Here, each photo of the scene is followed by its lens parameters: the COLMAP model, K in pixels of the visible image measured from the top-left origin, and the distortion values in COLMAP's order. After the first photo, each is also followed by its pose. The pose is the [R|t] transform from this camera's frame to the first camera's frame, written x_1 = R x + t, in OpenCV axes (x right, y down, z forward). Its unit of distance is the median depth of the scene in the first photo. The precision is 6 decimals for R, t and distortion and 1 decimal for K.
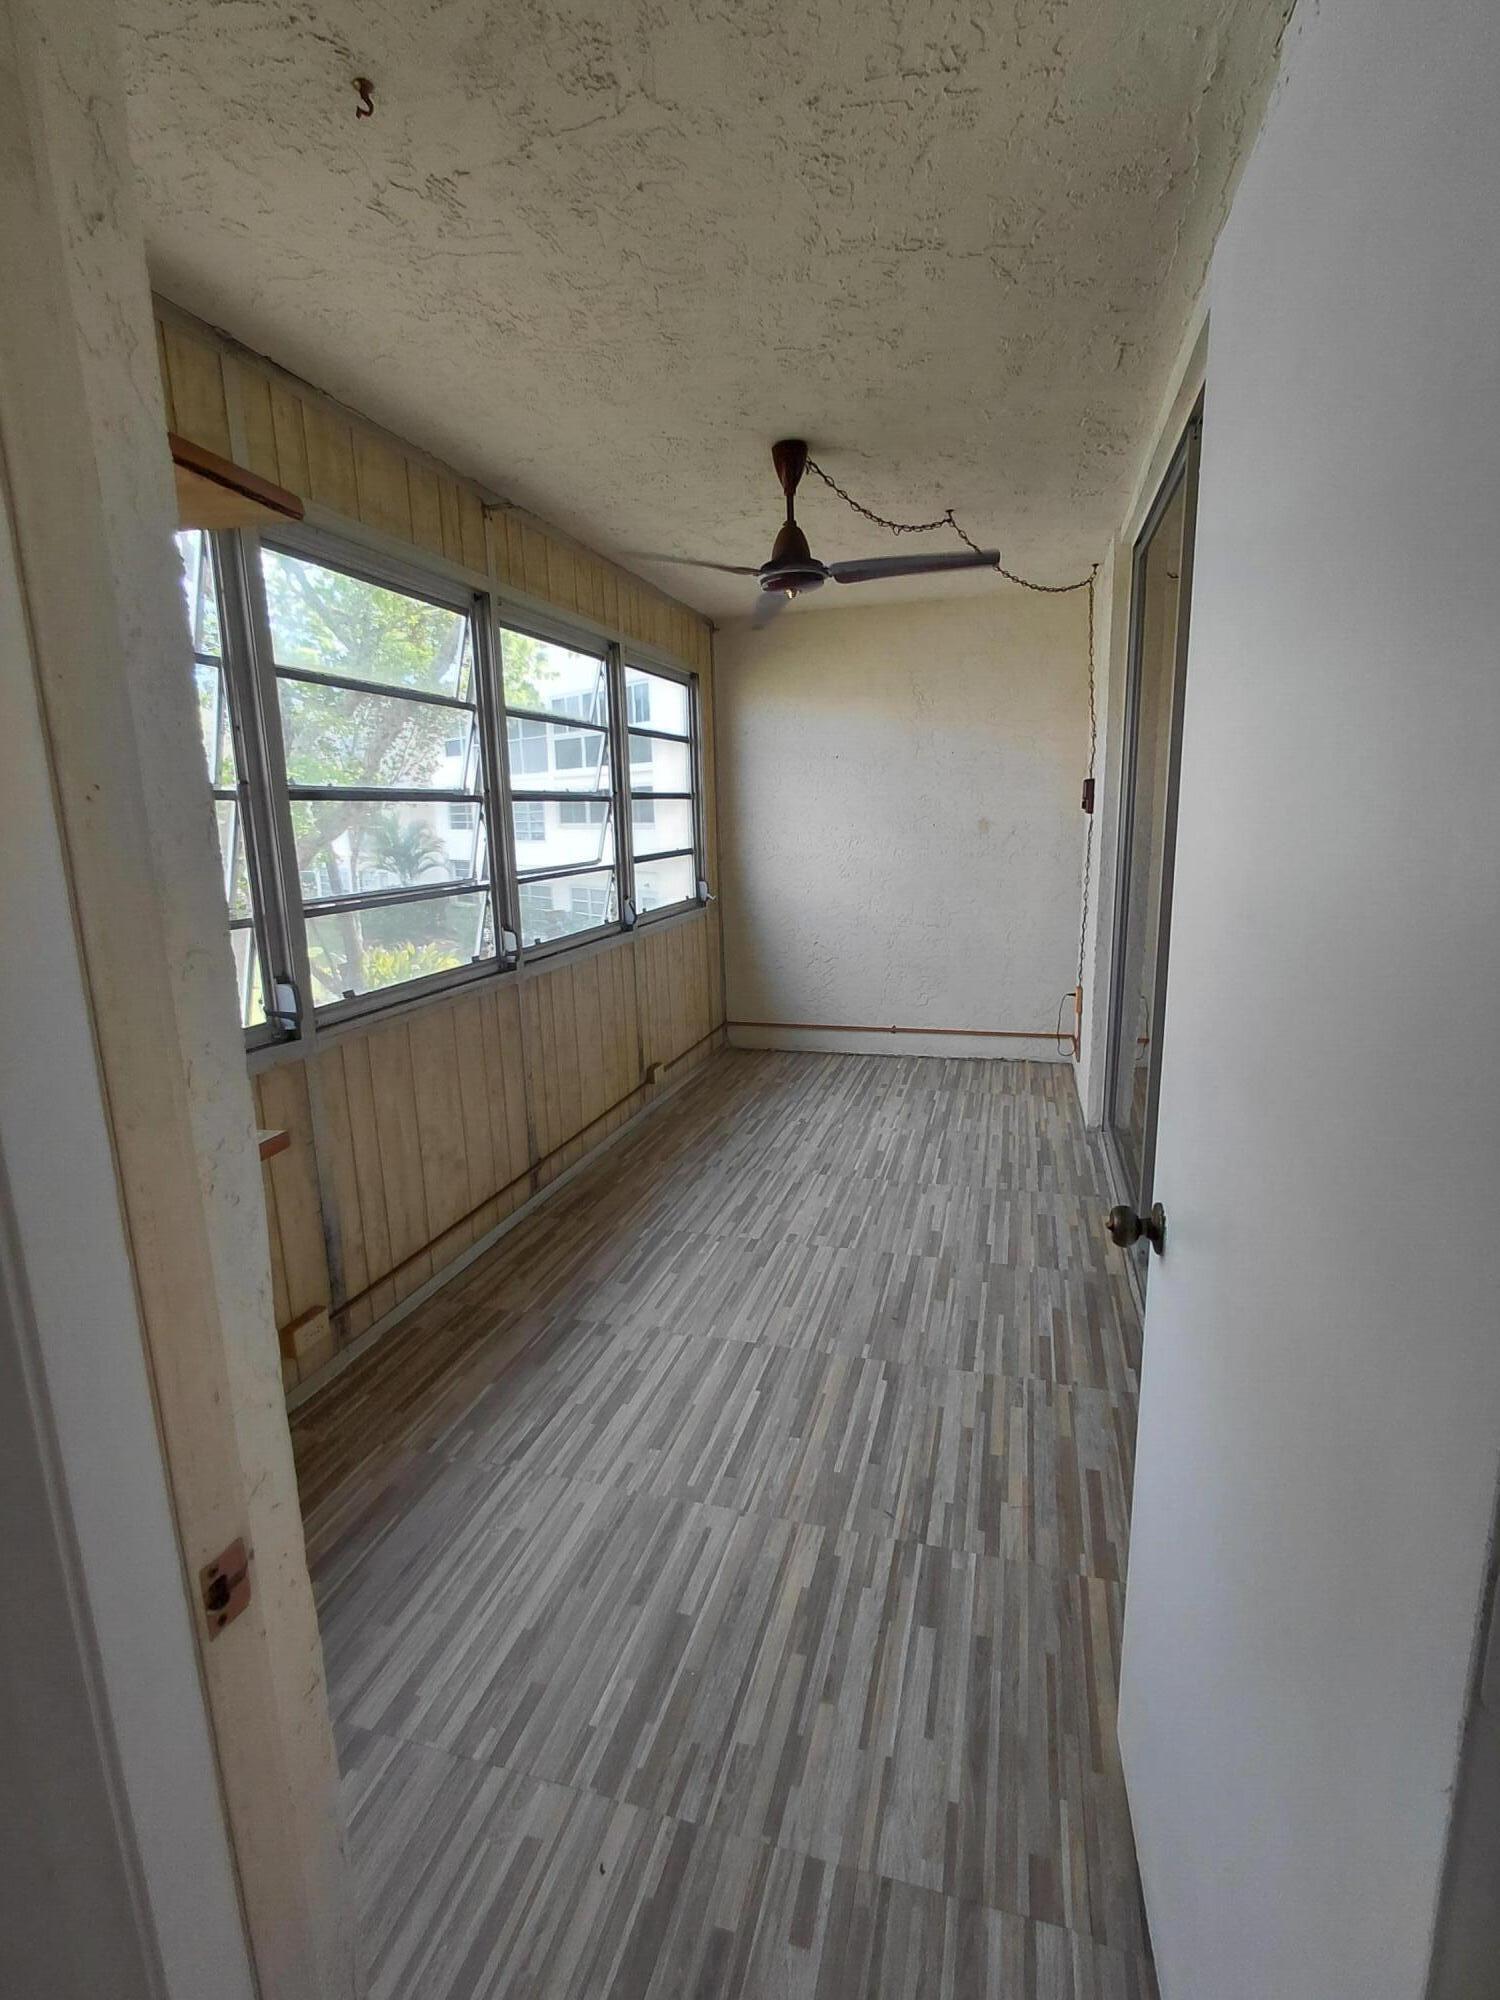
lens RADIAL K [[924.9, 0, 772.6], [0, 924.9, 996.2], [0, 0, 1]] dist [-0.022457, 0.010796]
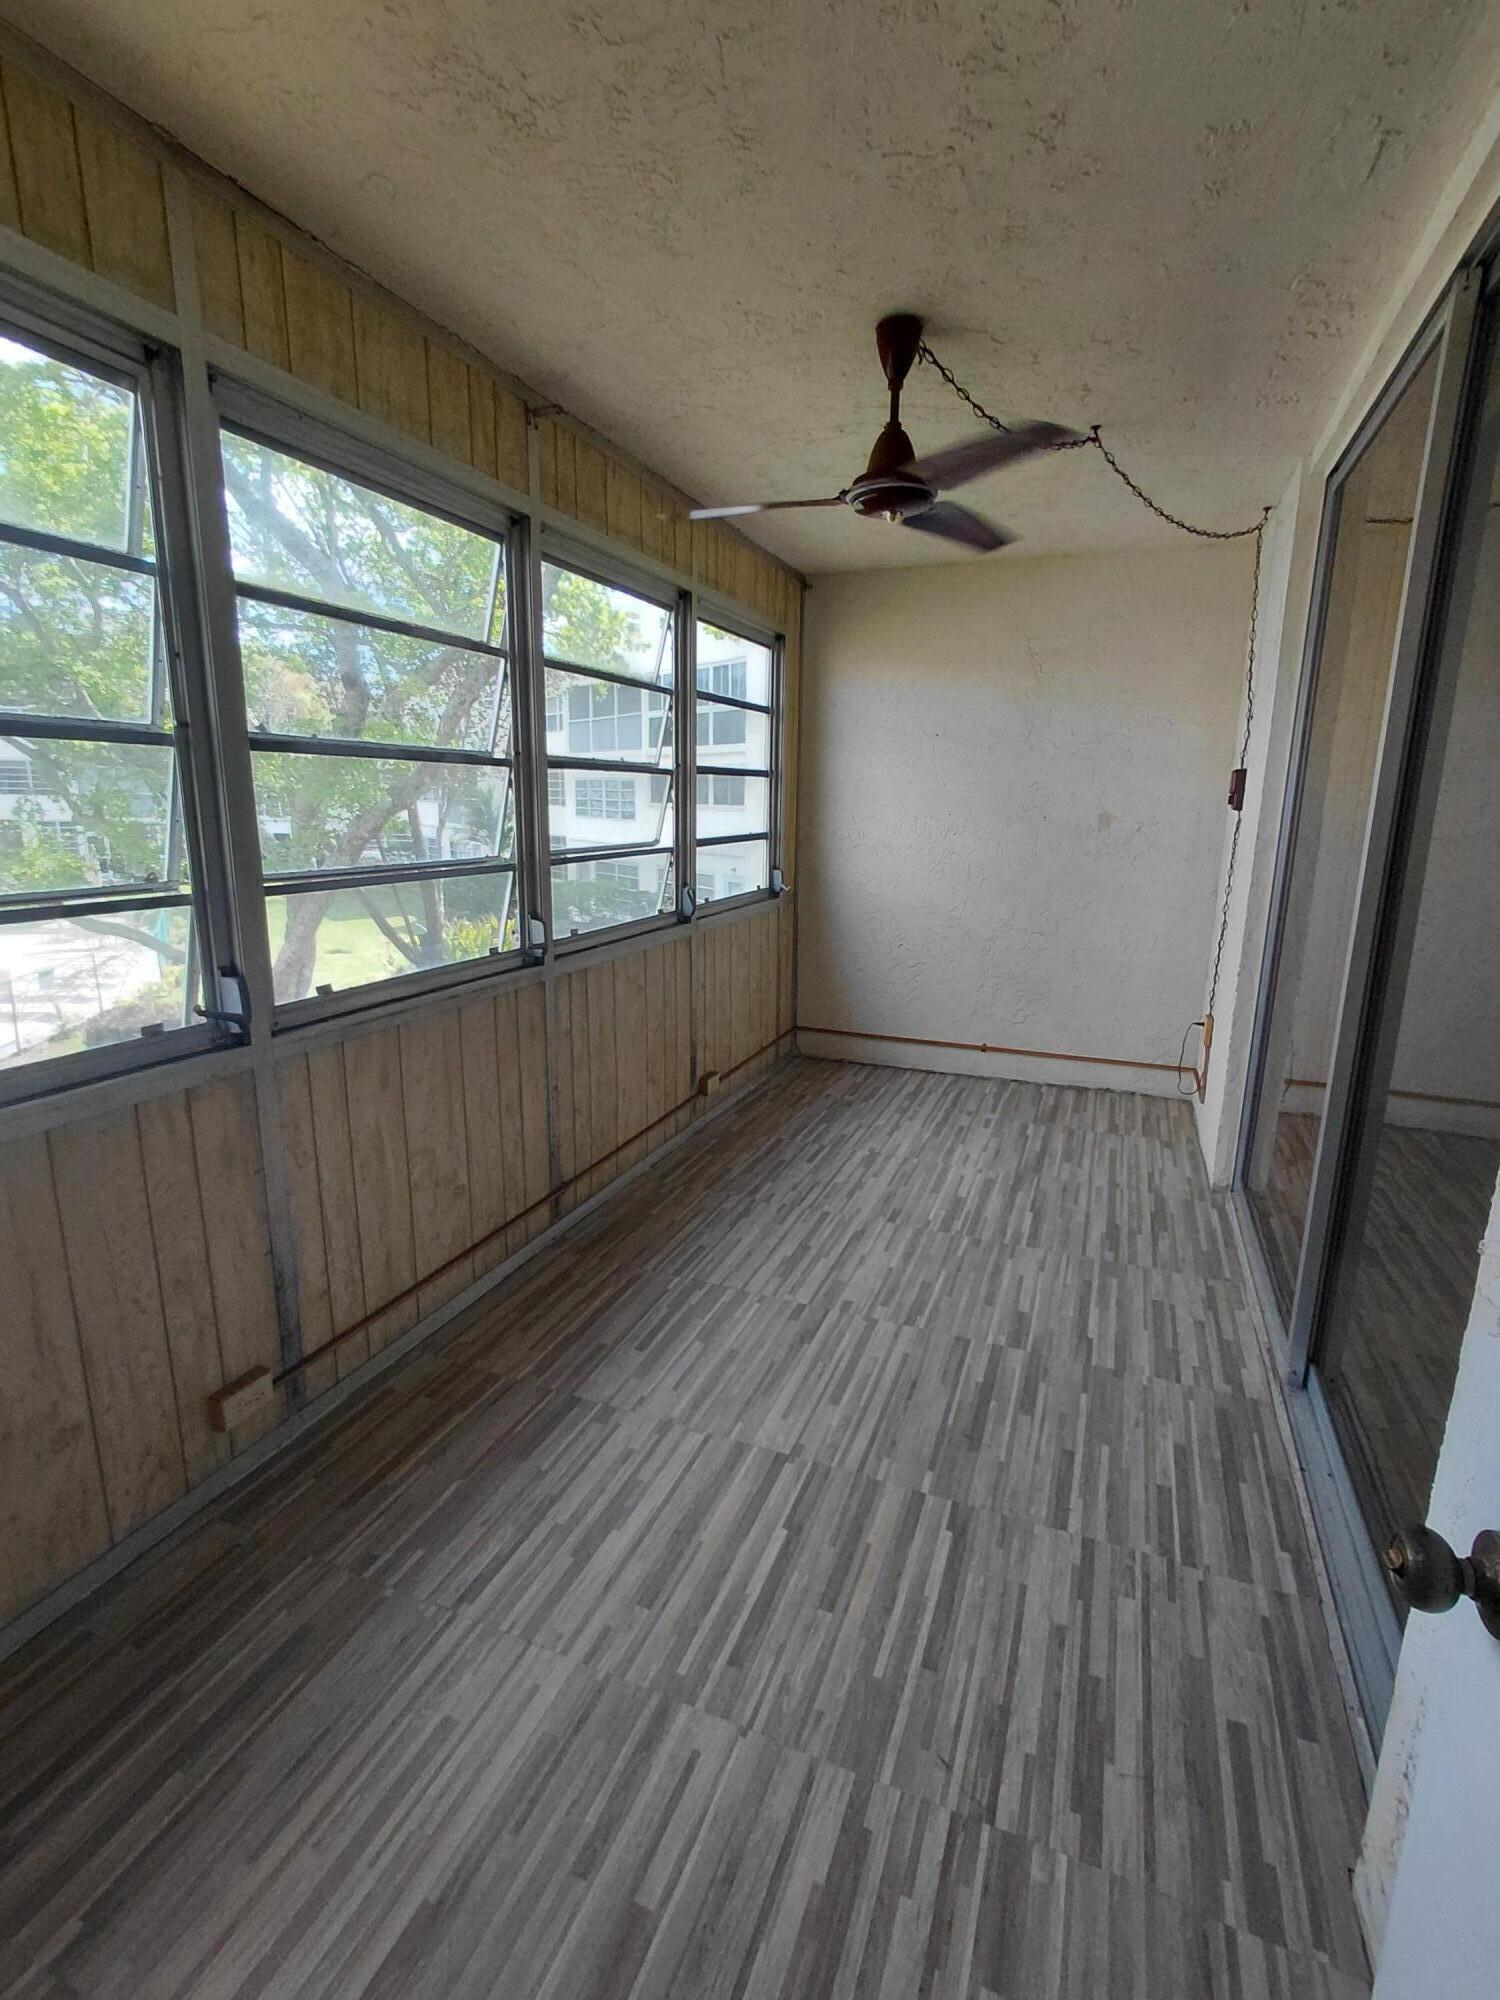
lens RADIAL K [[932.3, 0, 766.7], [0, 932.3, 1001.9], [0, 0, 1]] dist [-0.016714, 0.011427]
pose [[0.993635, 0.058415, -0.096318, 0.015922], [-0.056620, 0.998169, 0.021274, -0.029090], [0.097384, -0.015685, 0.995123, 0.189282]]
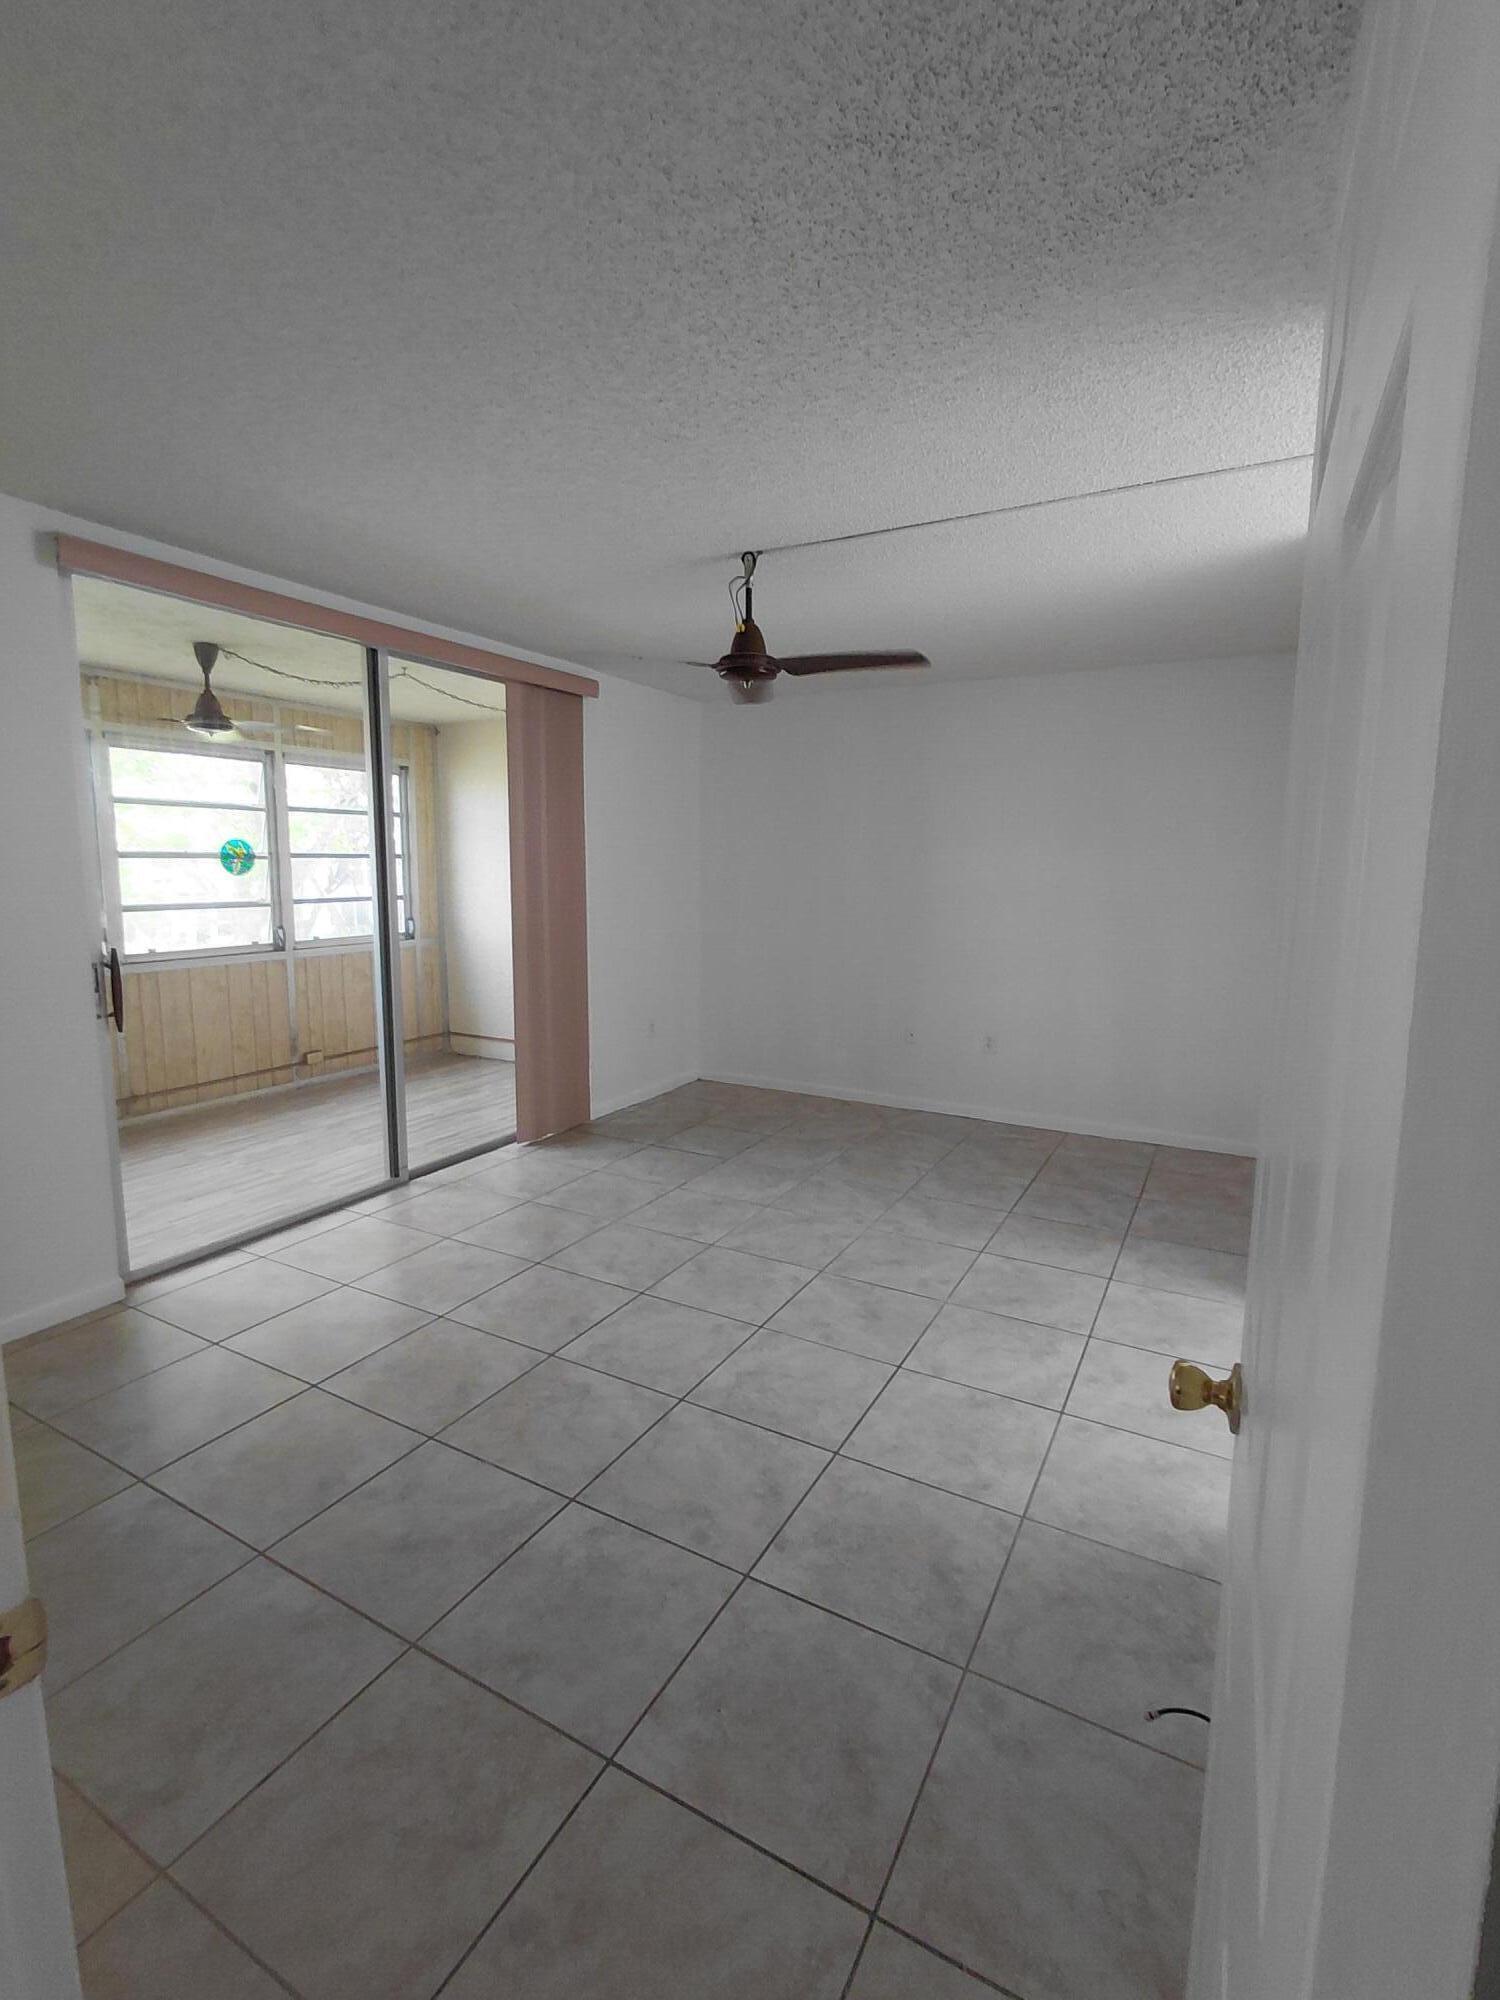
lens RADIAL K [[917.9, 0, 770.1], [0, 917.9, 992.5], [0, 0, 1]] dist [-0.015425, 0.000357]
pose [[0.974521, 0.058820, -0.216447, 1.346276], [-0.072127, 0.995927, -0.054096, 0.020099], [0.212383, 0.068329, 0.974795, -0.289395]]
